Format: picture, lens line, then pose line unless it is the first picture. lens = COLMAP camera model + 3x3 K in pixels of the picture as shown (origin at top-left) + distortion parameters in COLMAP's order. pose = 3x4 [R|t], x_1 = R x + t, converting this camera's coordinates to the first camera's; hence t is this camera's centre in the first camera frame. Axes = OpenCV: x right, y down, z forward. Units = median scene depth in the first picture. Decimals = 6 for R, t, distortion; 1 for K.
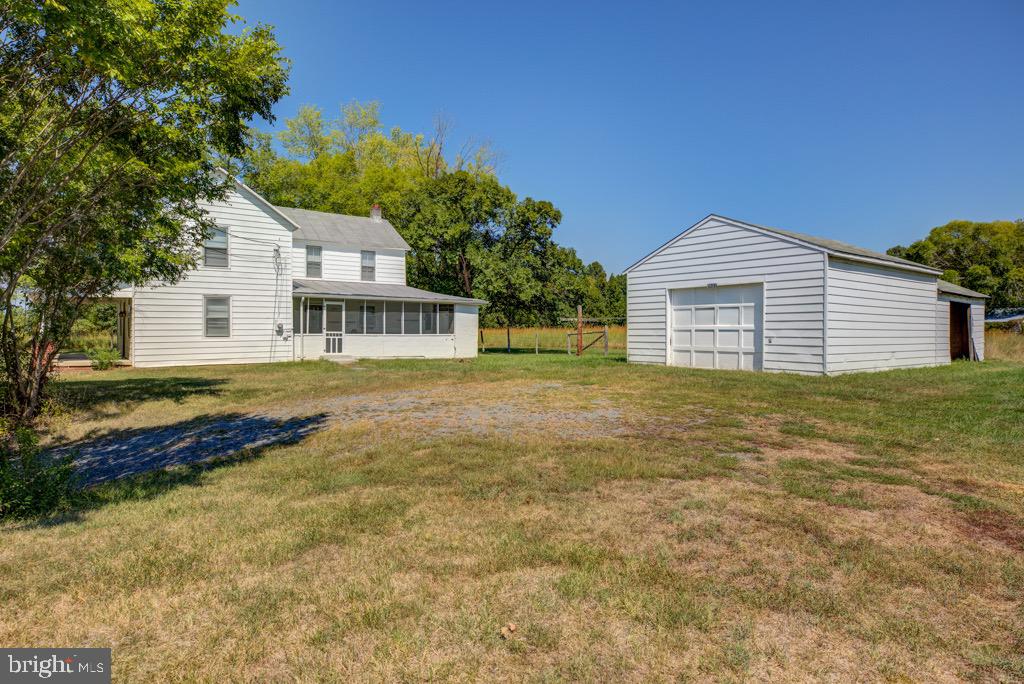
lens RADIAL K [[595.4, 0, 512.0], [0, 595.4, 338.2], [0, 0, 1]] dist [0.001070, 0.000105]
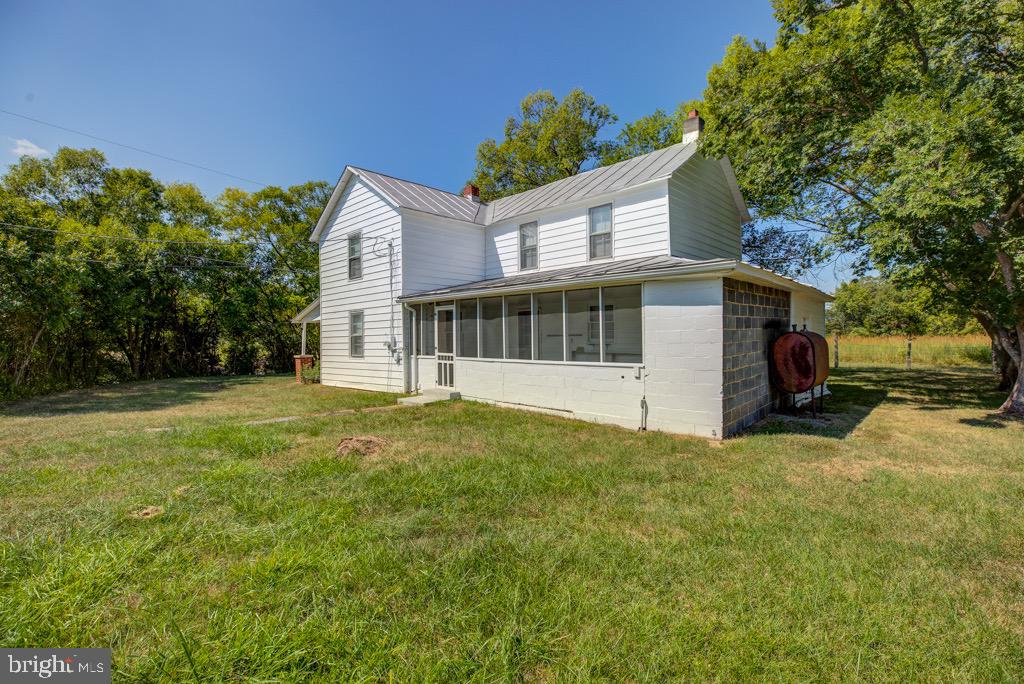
lens RADIAL K [[473.5, 0, 512.1], [0, 473.5, 341.4], [0, 0, 1]] dist [0.000102, 0.000383]
pose [[0.139135, -0.002949, -0.990269, 0.210639], [-0.006477, 0.999971, -0.003888, -0.021797], [0.990252, 0.006955, 0.139112, 0.998772]]
